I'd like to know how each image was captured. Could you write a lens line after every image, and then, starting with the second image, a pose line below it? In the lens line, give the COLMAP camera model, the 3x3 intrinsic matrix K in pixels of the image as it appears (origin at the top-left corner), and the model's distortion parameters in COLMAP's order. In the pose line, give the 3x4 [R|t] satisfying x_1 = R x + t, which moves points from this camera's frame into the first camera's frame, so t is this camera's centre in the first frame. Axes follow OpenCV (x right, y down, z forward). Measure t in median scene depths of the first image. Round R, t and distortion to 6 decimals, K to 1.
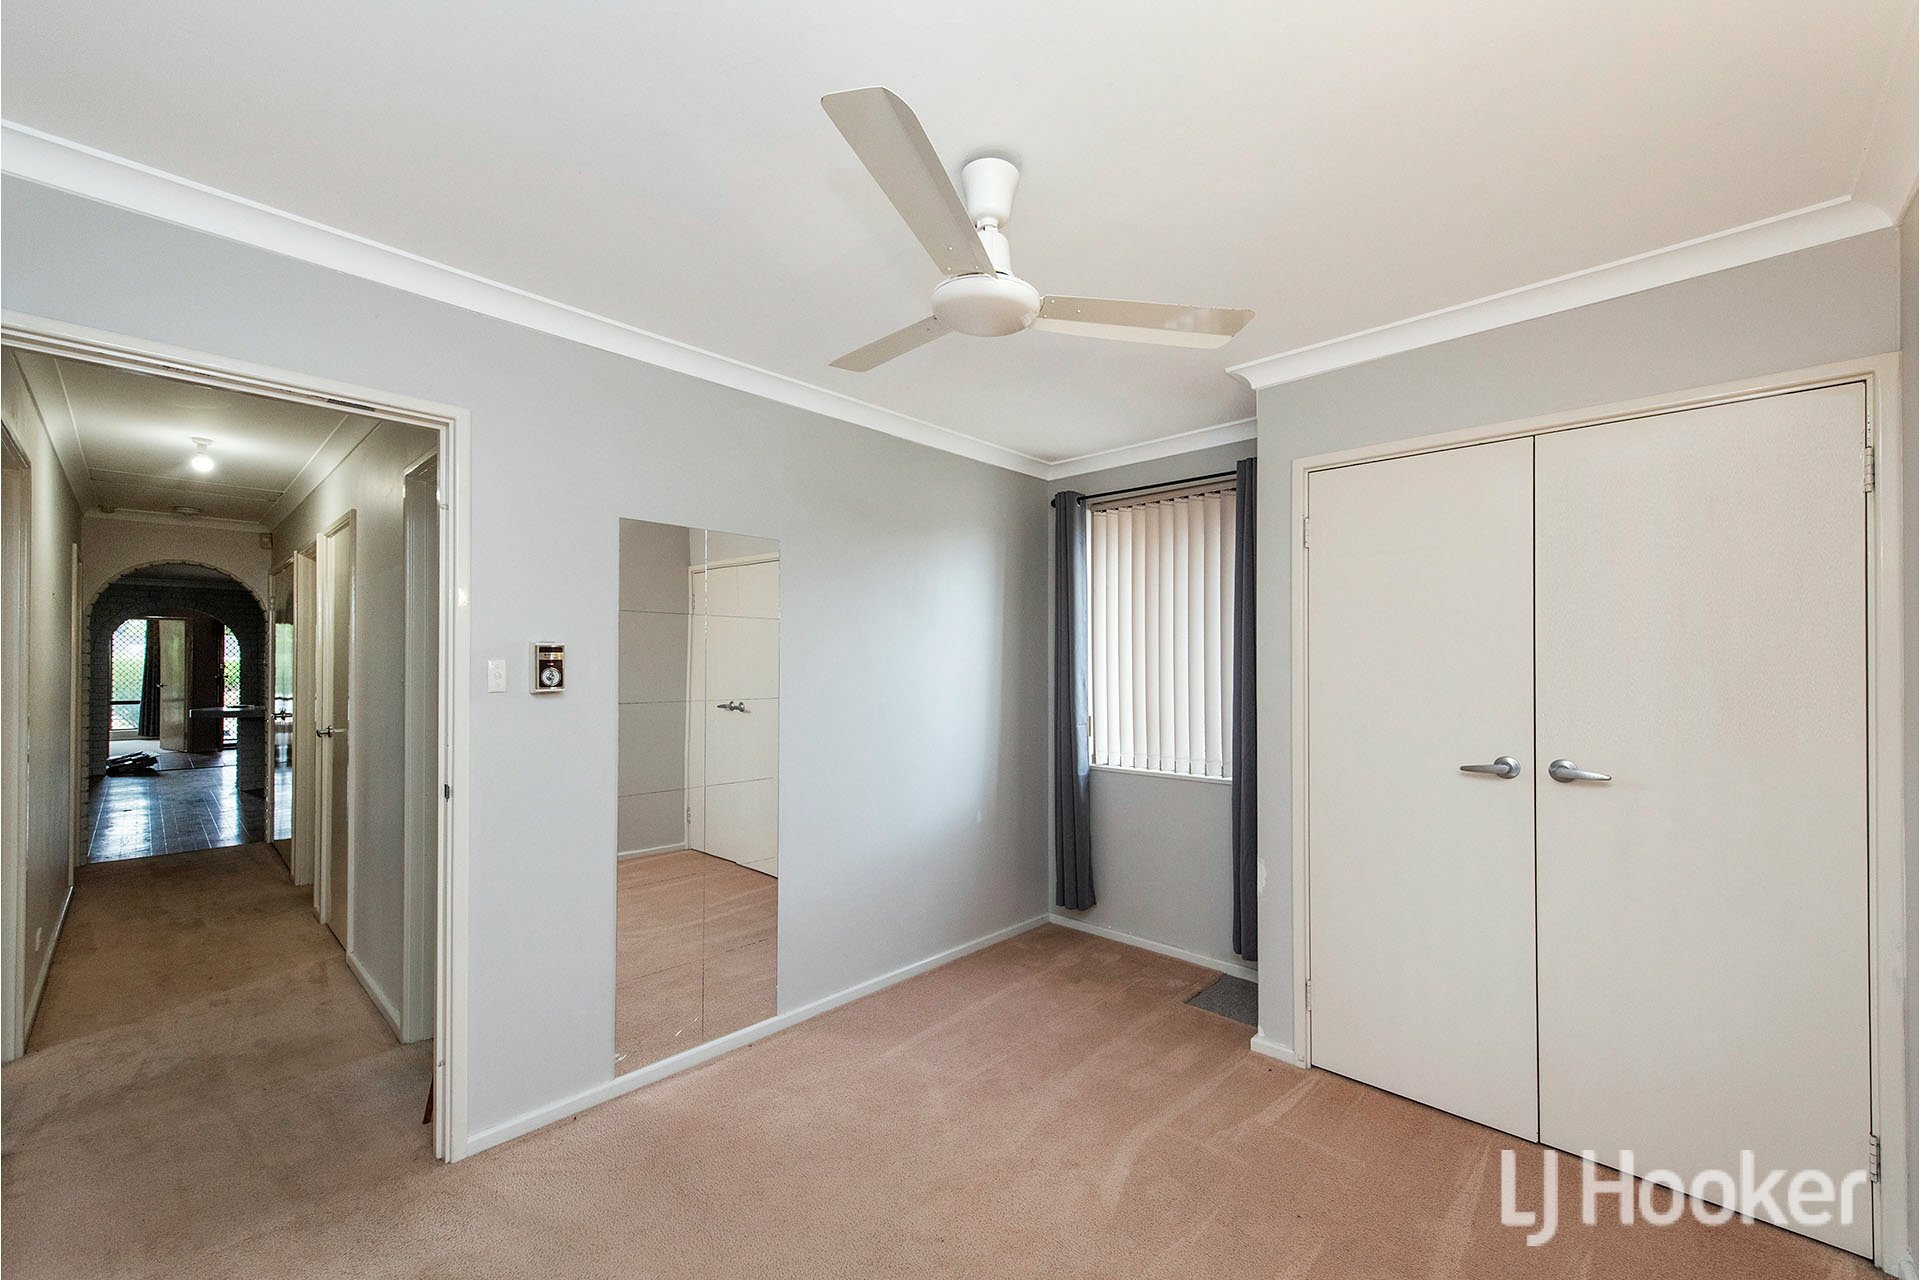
lens RADIAL K [[764.6, 0, 960.3], [0, 764.6, 654.7], [0, 0, 1]] dist [0.002286, -0.000450]
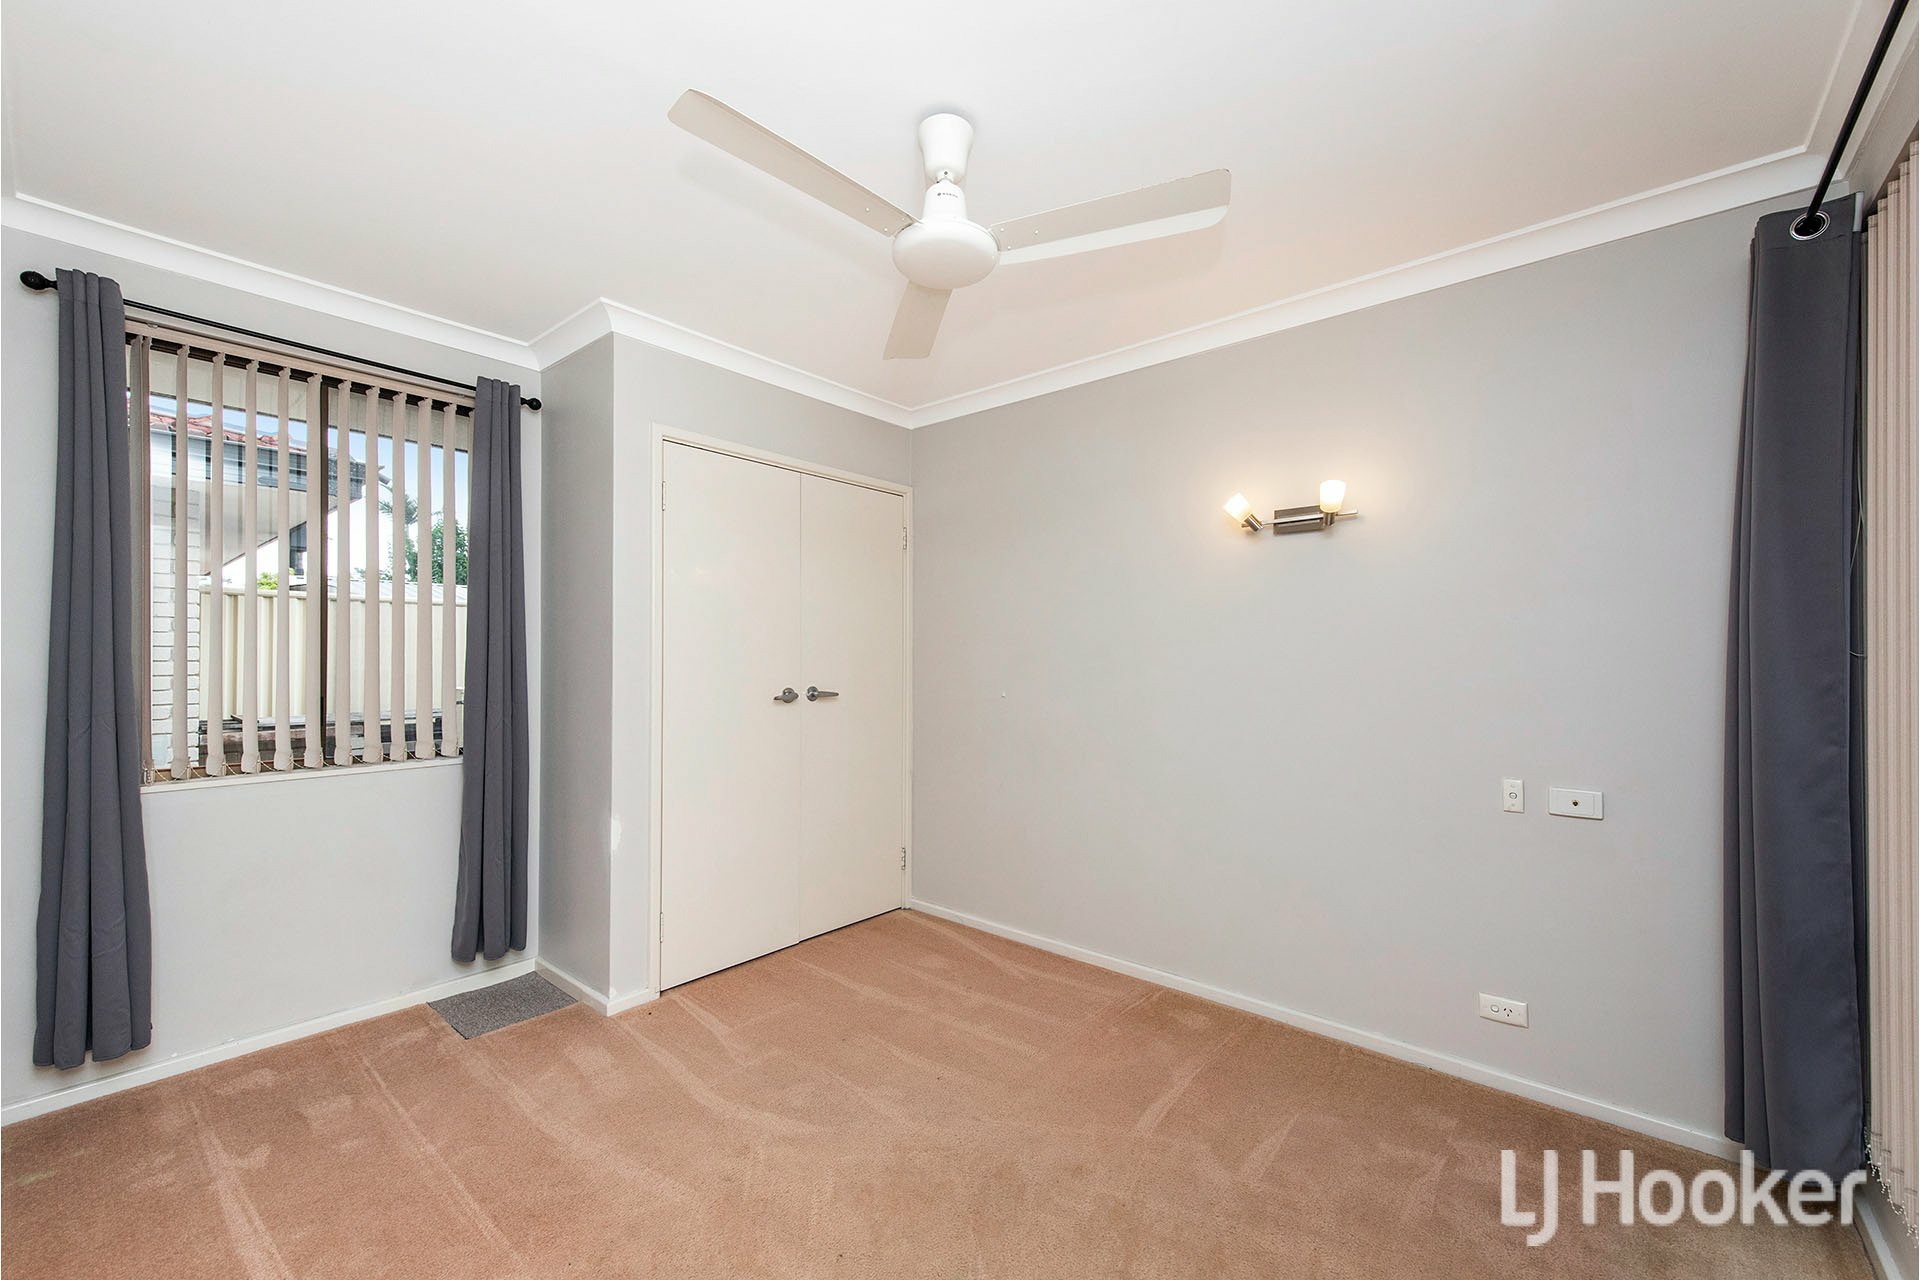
lens RADIAL K [[764.6, 0, 960.3], [0, 764.6, 654.7], [0, 0, 1]] dist [0.002286, -0.000450]
pose [[-0.043220, -0.002670, 0.999062, -0.631955], [-0.016817, 0.999857, 0.001945, 0.055893], [-0.998924, -0.016717, -0.043258, 0.640712]]
